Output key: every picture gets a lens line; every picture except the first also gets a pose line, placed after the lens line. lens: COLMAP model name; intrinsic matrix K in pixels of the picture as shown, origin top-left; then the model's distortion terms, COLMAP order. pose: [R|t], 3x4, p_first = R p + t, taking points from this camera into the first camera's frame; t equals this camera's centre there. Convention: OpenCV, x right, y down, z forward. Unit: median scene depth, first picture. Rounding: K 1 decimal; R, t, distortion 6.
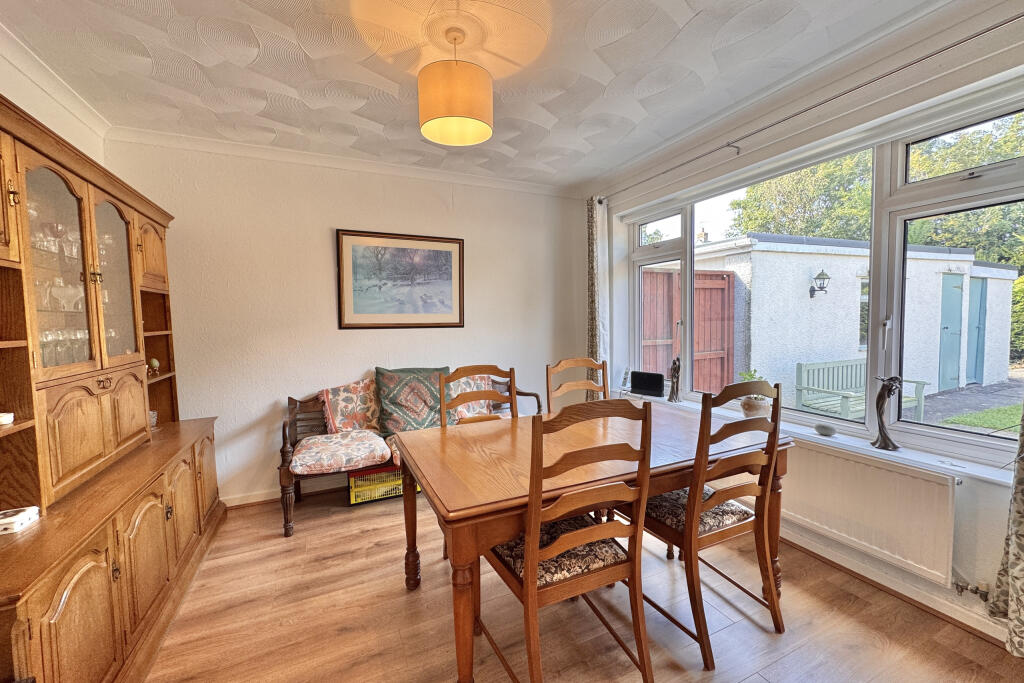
lens RADIAL K [[407.1, 0, 518.2], [0, 407.1, 343.1], [0, 0, 1]] dist [0.000374, 0.000031]
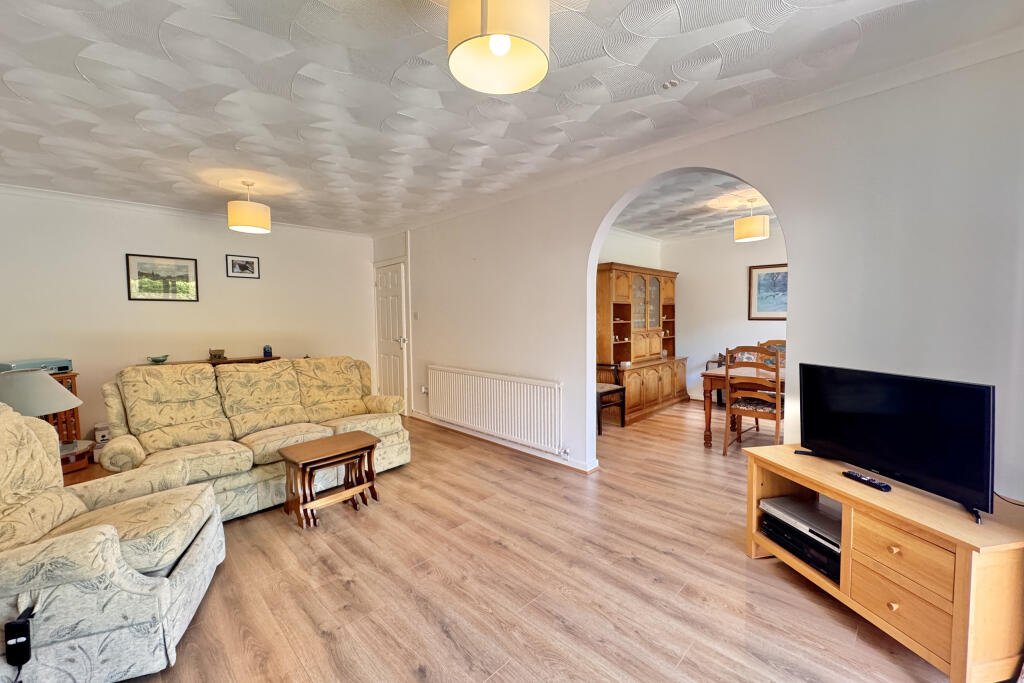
lens RADIAL K [[407.1, 0, 518.2], [0, 407.1, 343.1], [0, 0, 1]] dist [0.000374, 0.000031]
pose [[0.348404, 0.068577, -0.934833, 1.168470], [-0.050350, 0.997249, 0.054391, 0.026648], [0.935991, 0.028119, 0.350898, -0.778206]]
